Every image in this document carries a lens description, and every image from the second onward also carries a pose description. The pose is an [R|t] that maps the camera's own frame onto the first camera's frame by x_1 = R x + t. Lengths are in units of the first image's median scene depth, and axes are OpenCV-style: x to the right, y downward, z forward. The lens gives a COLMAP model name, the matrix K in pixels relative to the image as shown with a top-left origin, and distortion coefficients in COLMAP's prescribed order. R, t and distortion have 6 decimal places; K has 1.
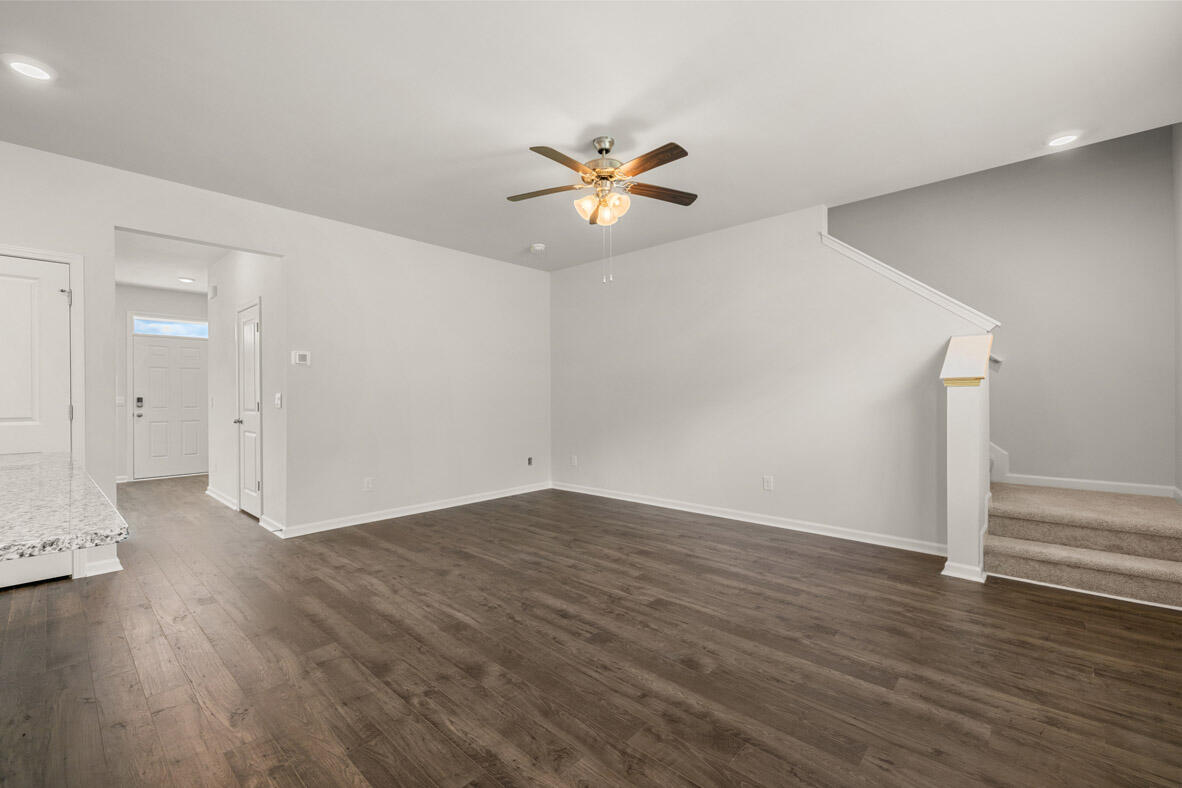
lens RADIAL K [[497.0, 0, 588.8], [0, 497.0, 394.4], [0, 0, 1]] dist [-0.001424, 0.000127]
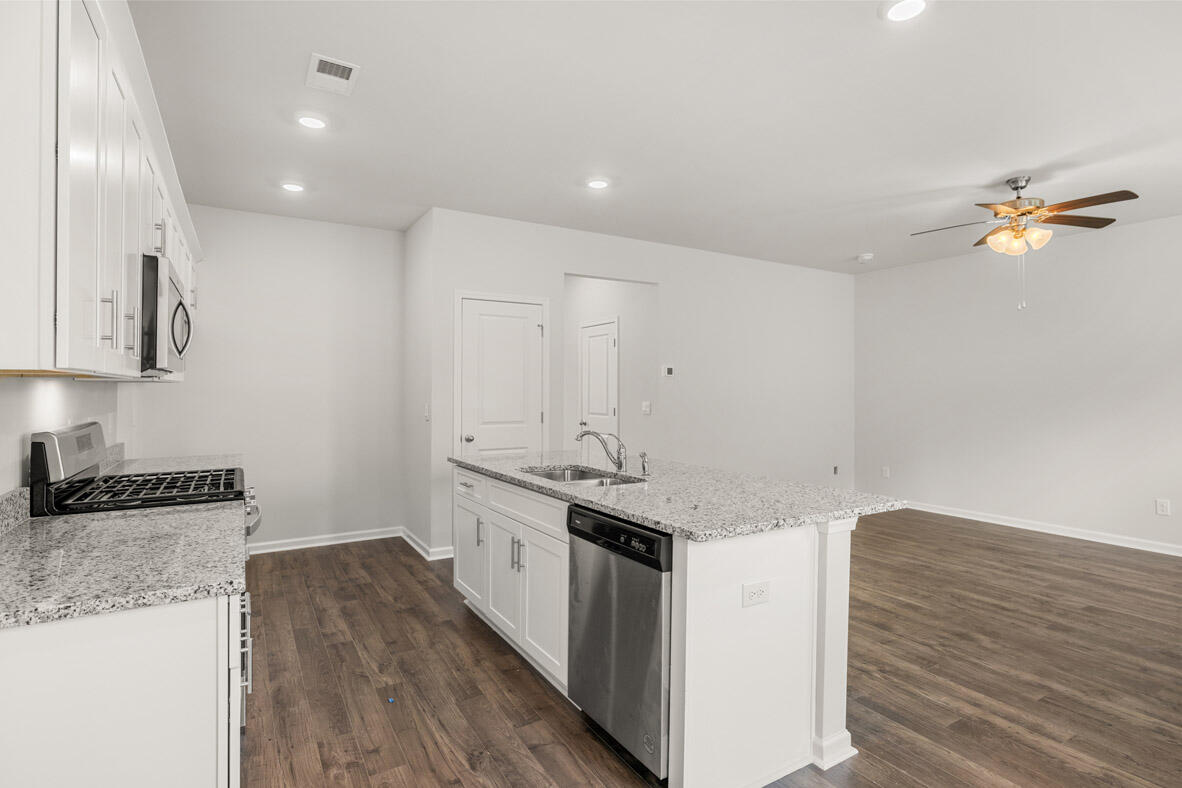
lens RADIAL K [[592.8, 0, 590.5], [0, 592.8, 380.1], [0, 0, 1]] dist [-0.005116, 0.001093]
pose [[0.958742, 0.004418, -0.284244, -0.504651], [-0.007897, 0.999907, -0.011095, -0.049939], [0.284168, 0.012882, 0.958688, -0.505001]]
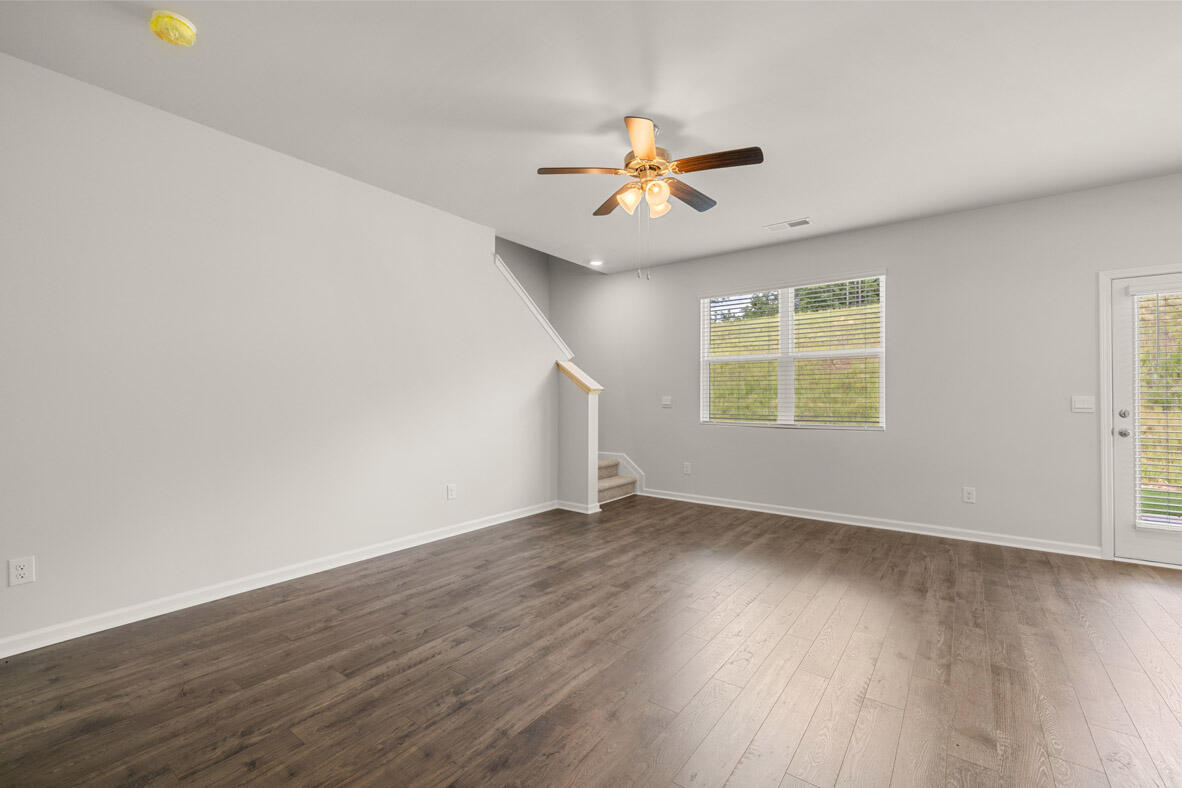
lens RADIAL K [[497.0, 0, 588.9], [0, 497.0, 392.2], [0, 0, 1]] dist [-0.001424, 0.000127]
pose [[-0.092327, 0.016502, 0.995592, -0.912961], [-0.002493, 0.999856, -0.016804, 0.005169], [-0.995726, -0.004034, -0.092273, 1.226113]]
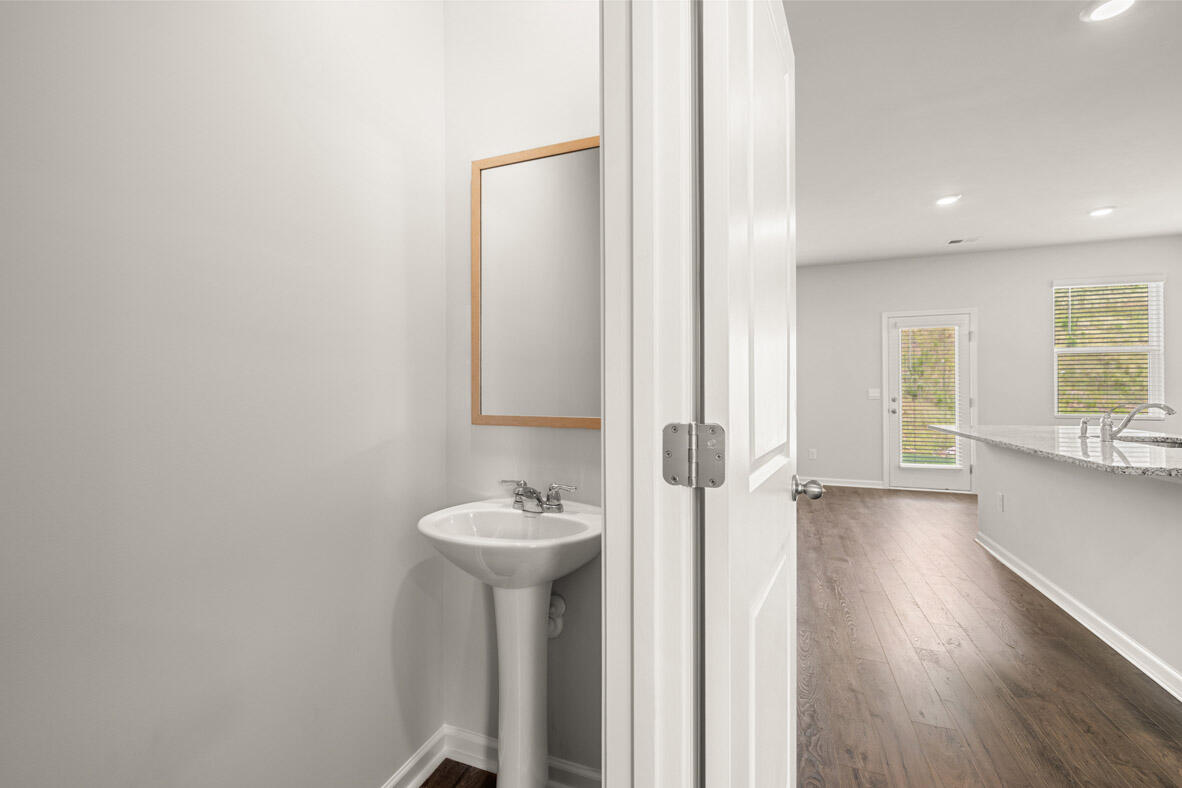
lens RADIAL K [[497.0, 0, 587.3], [0, 497.0, 388.6], [0, 0, 1]] dist [-0.001424, 0.000127]
pose [[-0.362047, 0.012965, 0.932070, -1.237093], [0.003758, 0.999915, -0.012449, 0.010432], [-0.932152, -0.001005, -0.362065, 1.680164]]
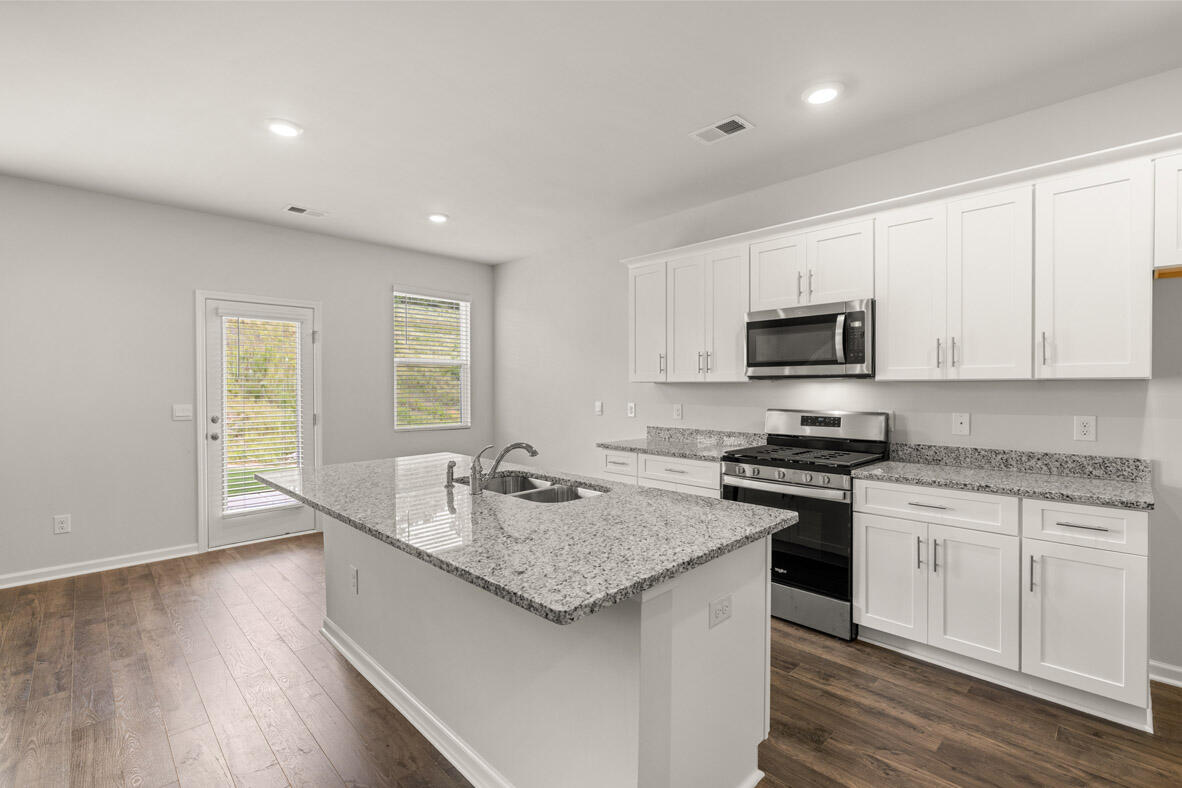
lens RADIAL K [[528.9, 0, 589.4], [0, 528.9, 390.6], [0, 0, 1]] dist [-0.007570, 0.000438]
pose [[-0.998165, 0.007693, 0.060057, -0.942259], [0.008114, 0.999944, 0.006780, -0.045979], [-0.060001, 0.007255, -0.998172, 1.198622]]
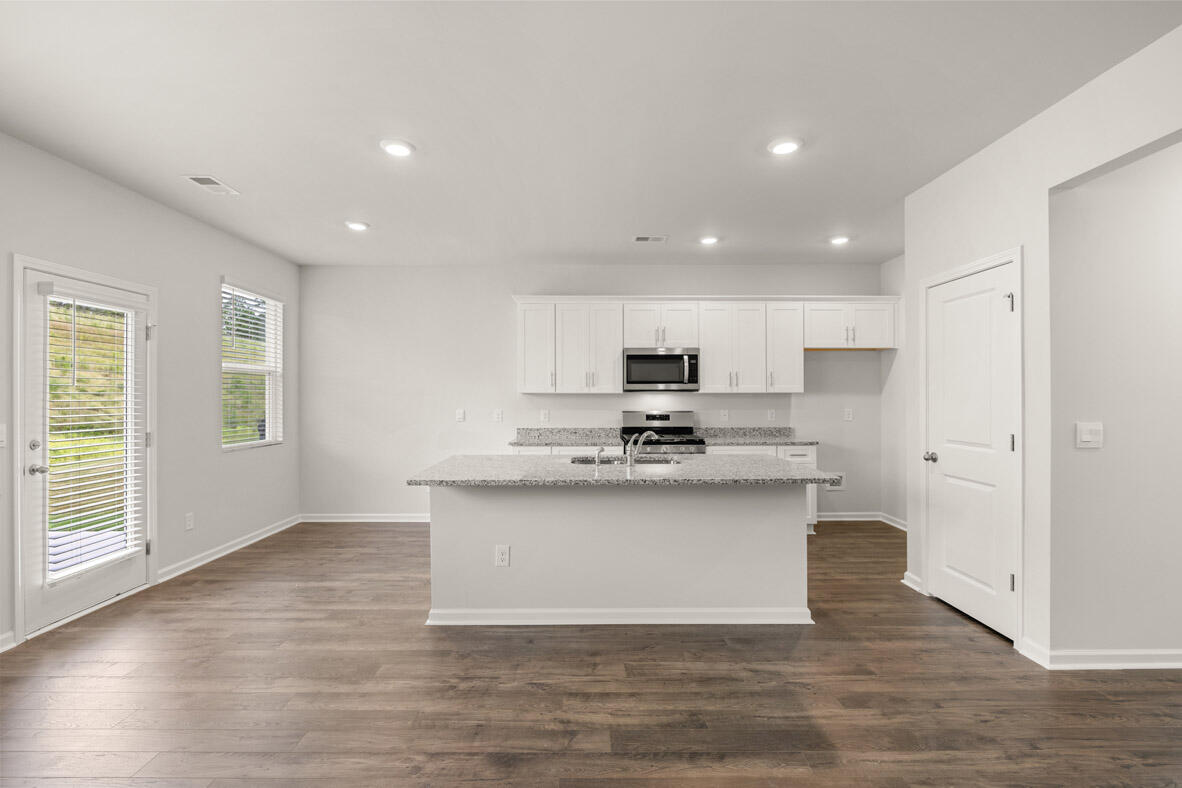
lens RADIAL K [[528.9, 0, 591.3], [0, 528.9, 394.1], [0, 0, 1]] dist [-0.007570, 0.000438]
pose [[-0.734633, 0.005601, -0.678442, 0.059053], [0.007274, 0.999973, 0.000379, -0.053489], [0.678426, -0.004657, -0.734654, 1.250498]]
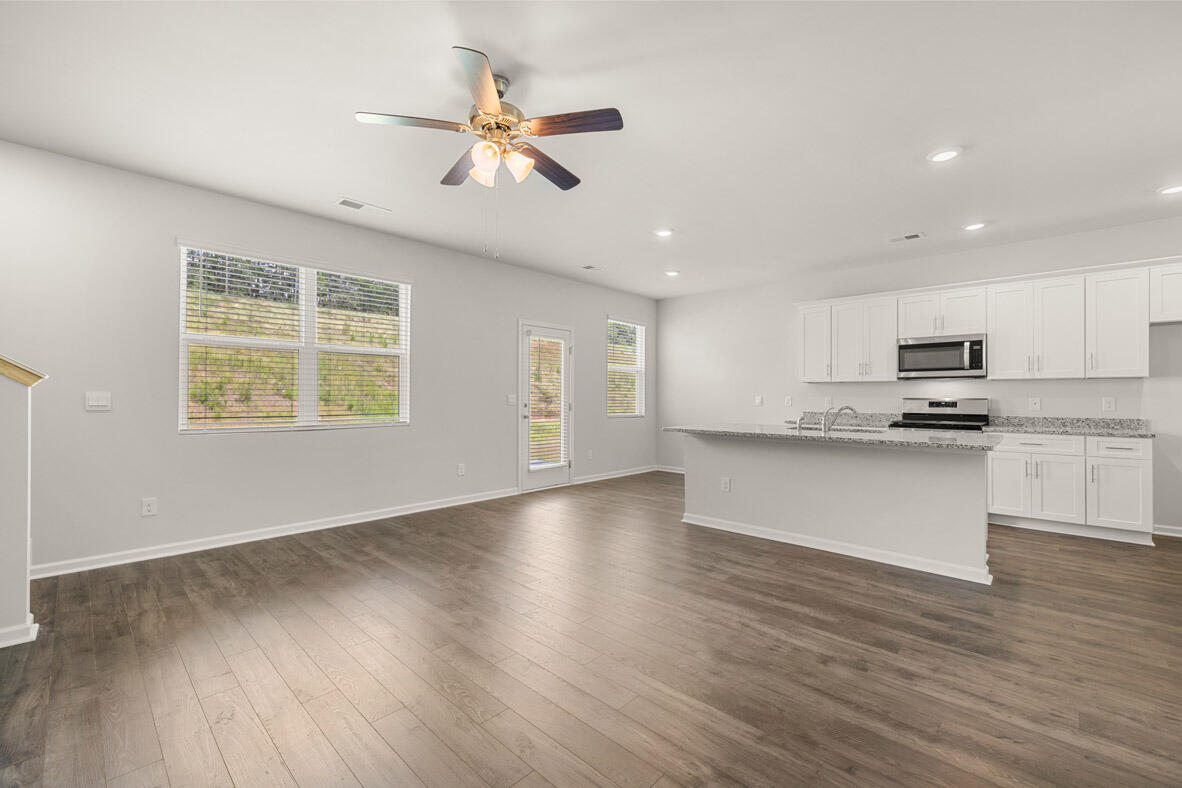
lens RADIAL K [[497.0, 0, 588.3], [0, 497.0, 394.1], [0, 0, 1]] dist [-0.001424, 0.000127]
pose [[-0.999807, 0.002387, 0.019506, -0.135917], [0.002243, 0.999970, -0.007371, 0.003790], [-0.019523, -0.007325, -0.999783, 1.843327]]
